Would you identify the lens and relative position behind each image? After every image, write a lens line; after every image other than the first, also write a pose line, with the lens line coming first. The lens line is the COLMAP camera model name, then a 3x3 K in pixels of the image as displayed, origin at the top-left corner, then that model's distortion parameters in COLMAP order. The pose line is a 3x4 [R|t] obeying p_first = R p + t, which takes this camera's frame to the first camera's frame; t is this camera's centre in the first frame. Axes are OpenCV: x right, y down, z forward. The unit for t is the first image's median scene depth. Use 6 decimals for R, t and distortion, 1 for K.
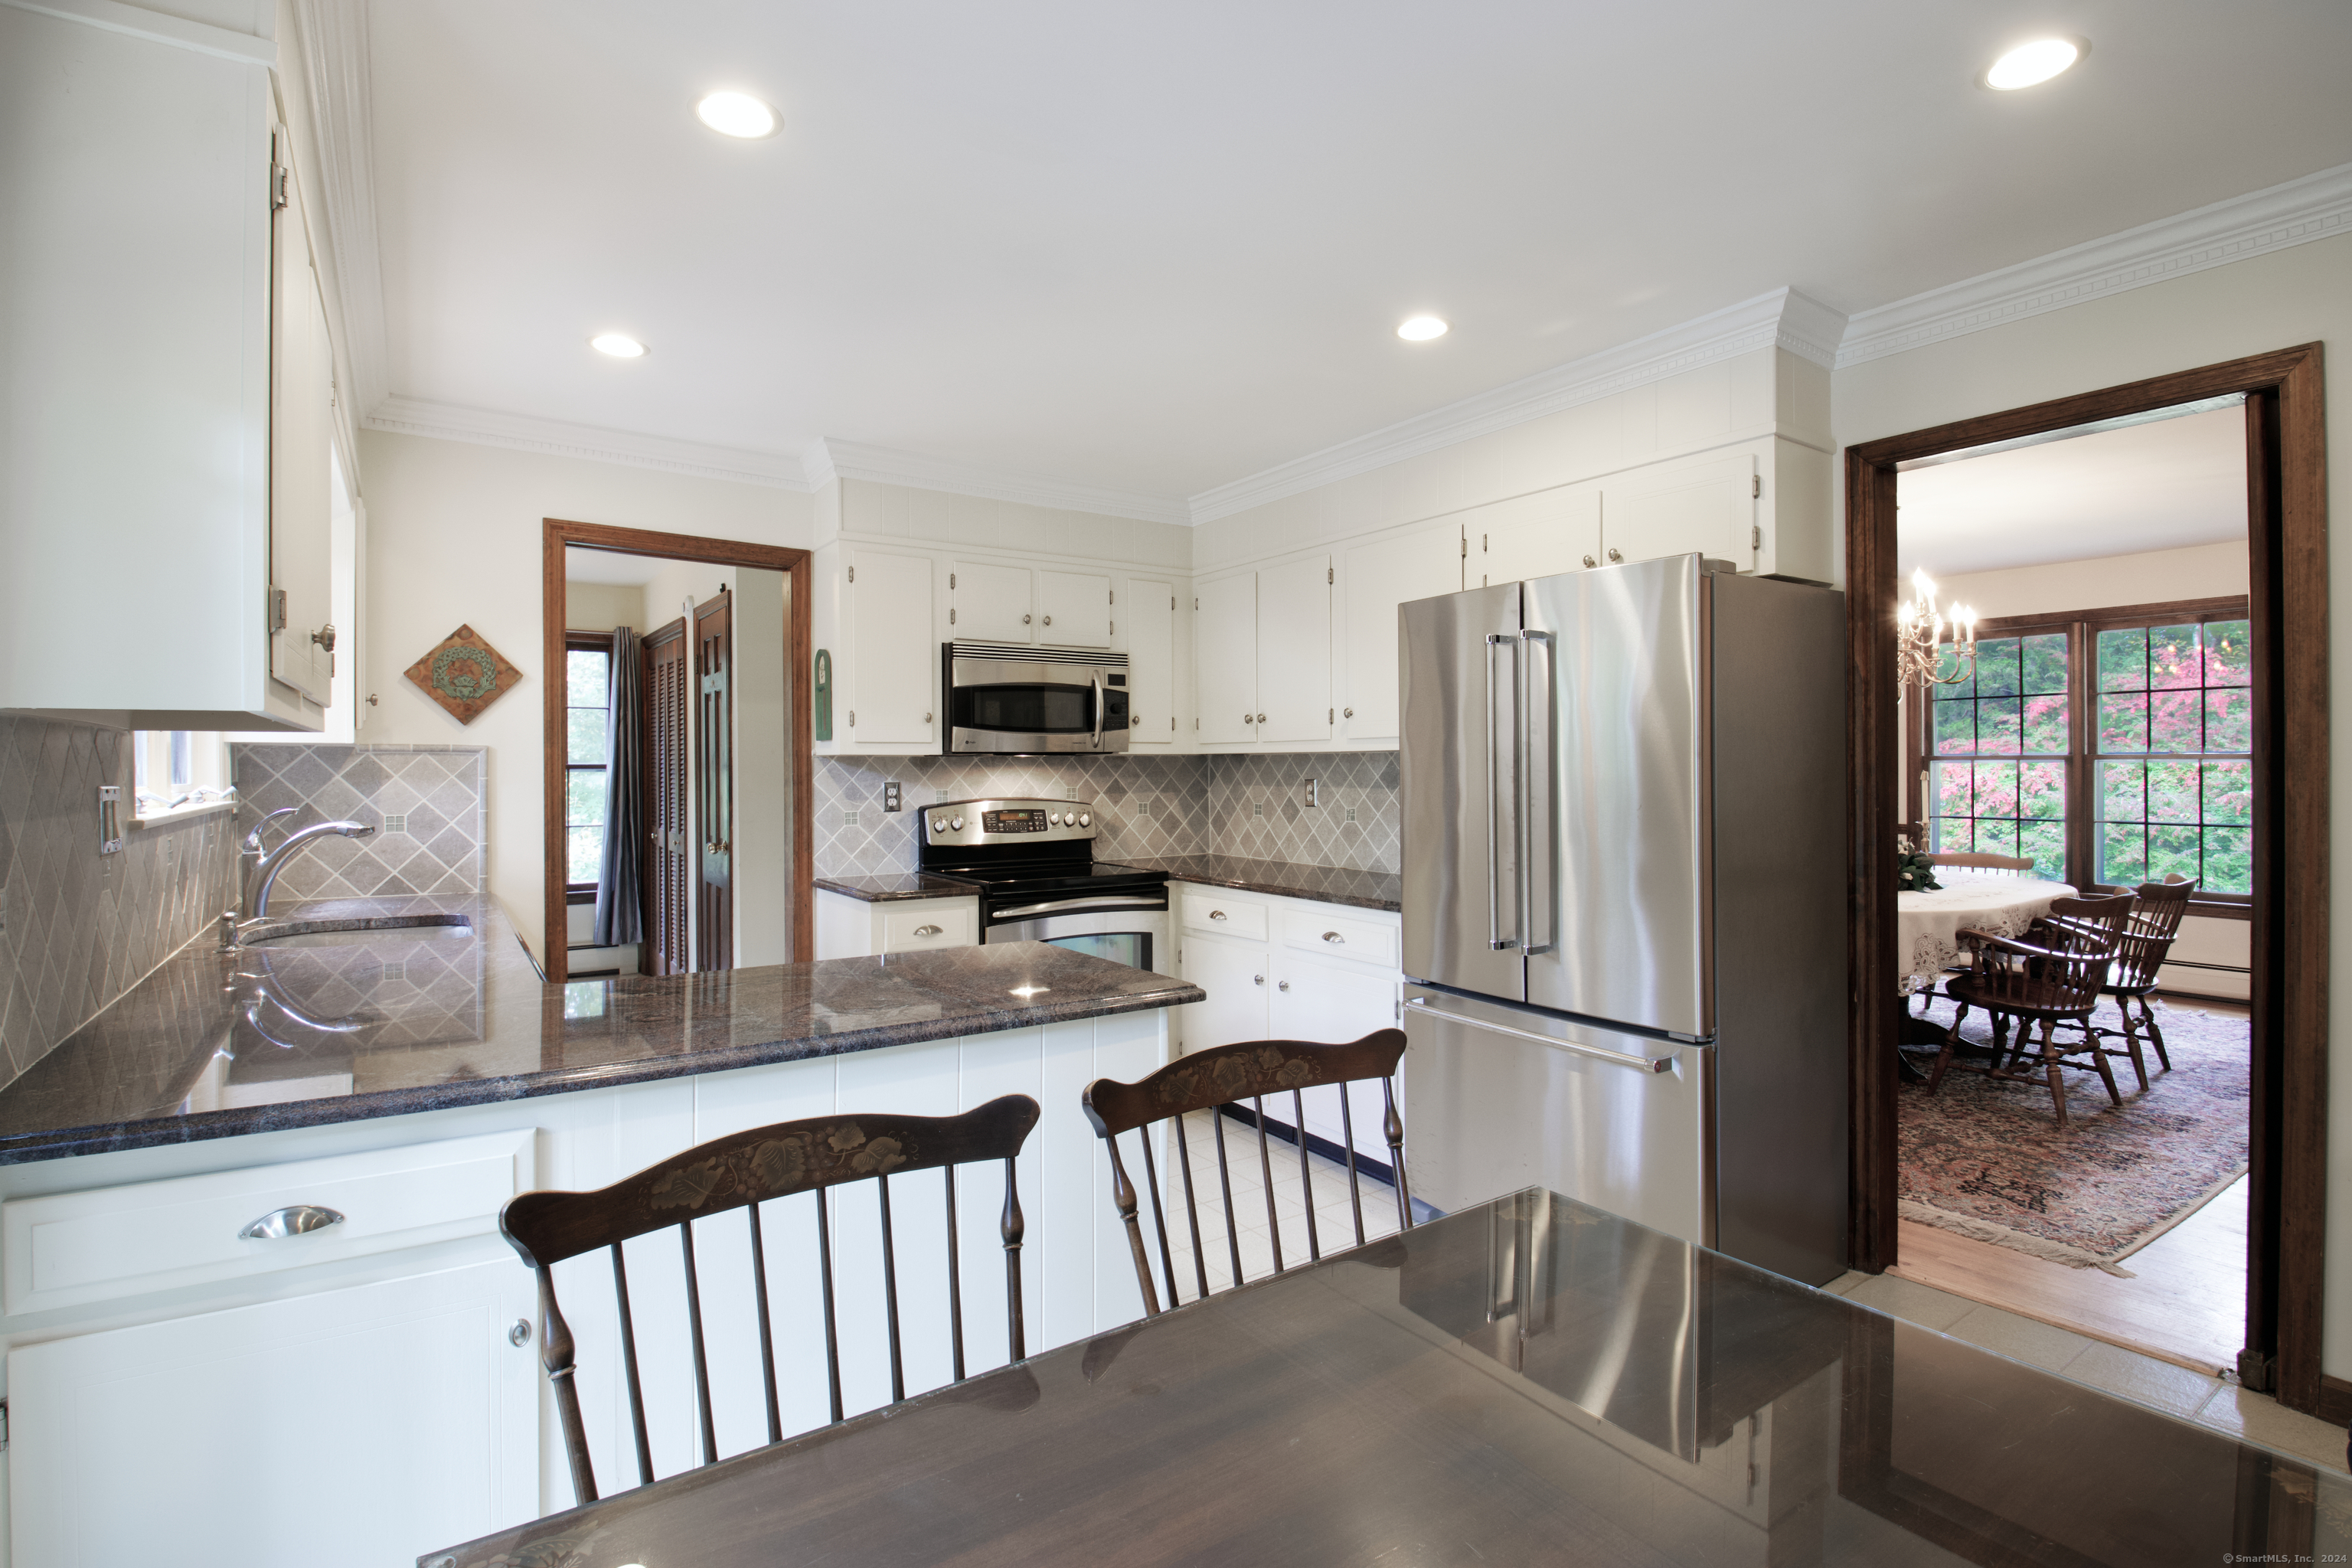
lens RADIAL K [[1099.8, 0, 1165.4], [0, 1099.8, 773.4], [0, 0, 1]] dist [-0.018057, -0.004997]
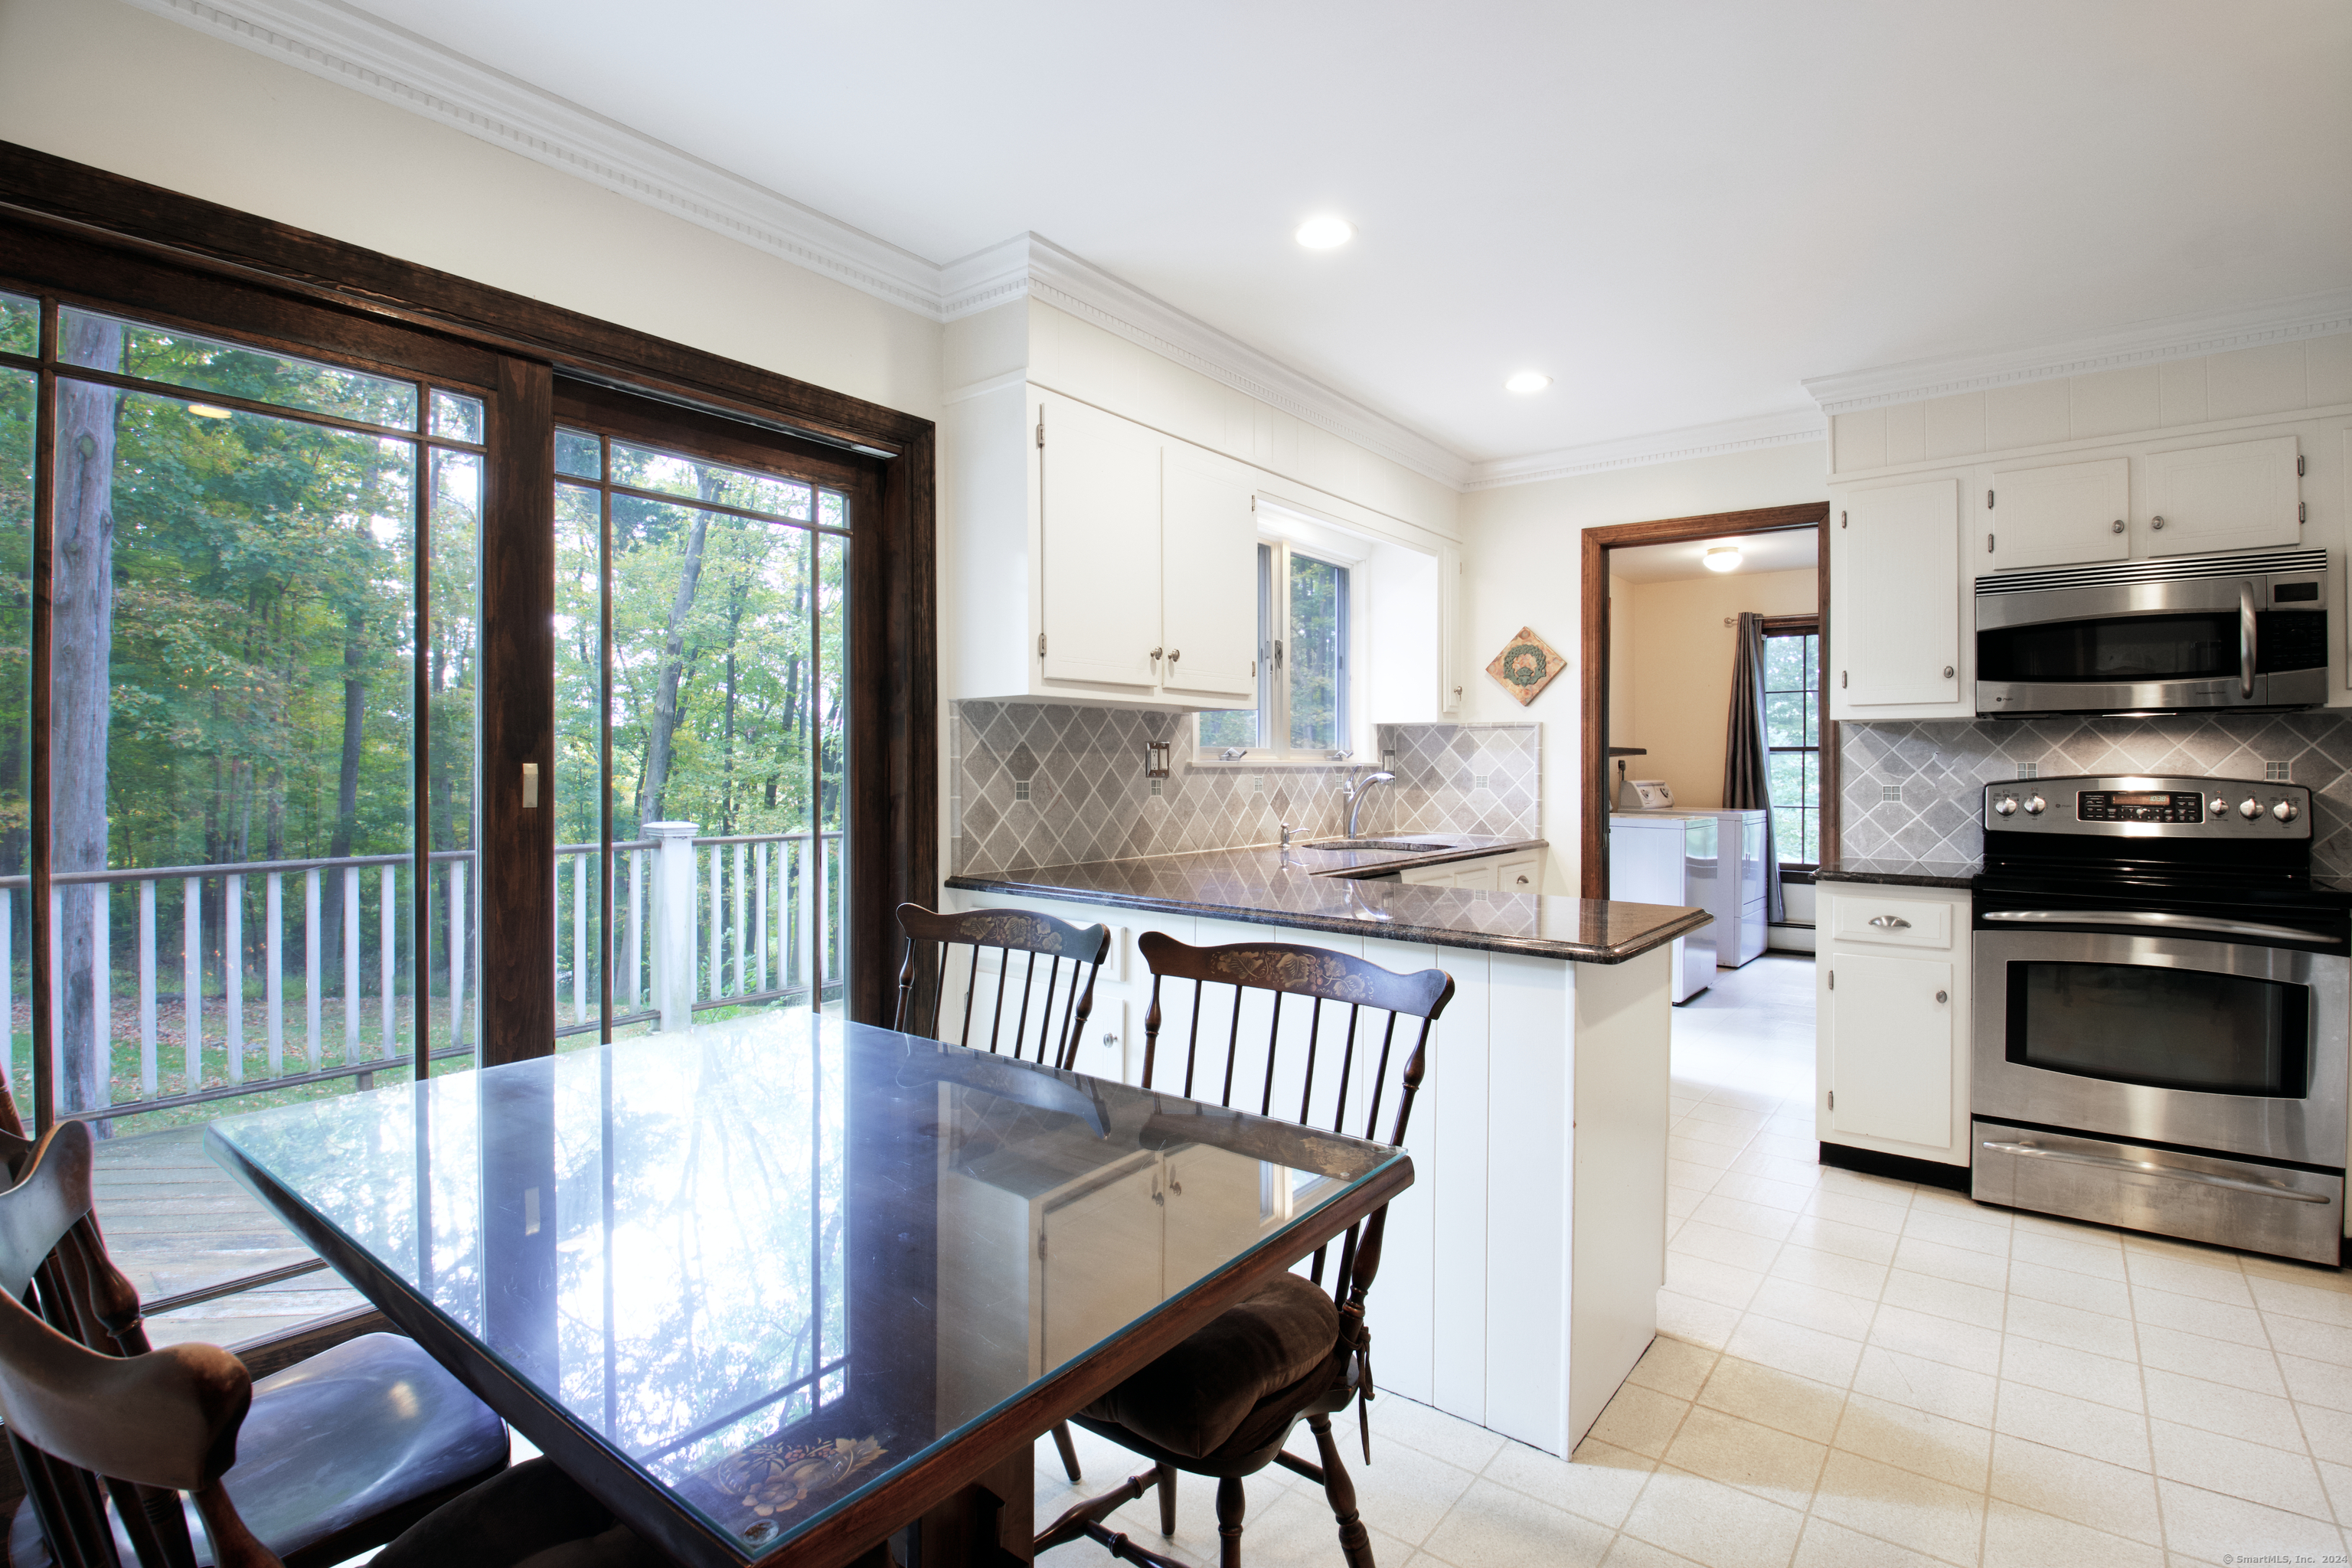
lens RADIAL K [[1099.8, 0, 1165.4], [0, 1099.8, 773.4], [0, 0, 1]] dist [-0.018057, -0.004997]
pose [[0.288669, 0.010416, -0.957372, 0.443277], [-0.008746, 0.999928, 0.008242, 0.026382], [0.957389, 0.005994, 0.288739, 0.223169]]
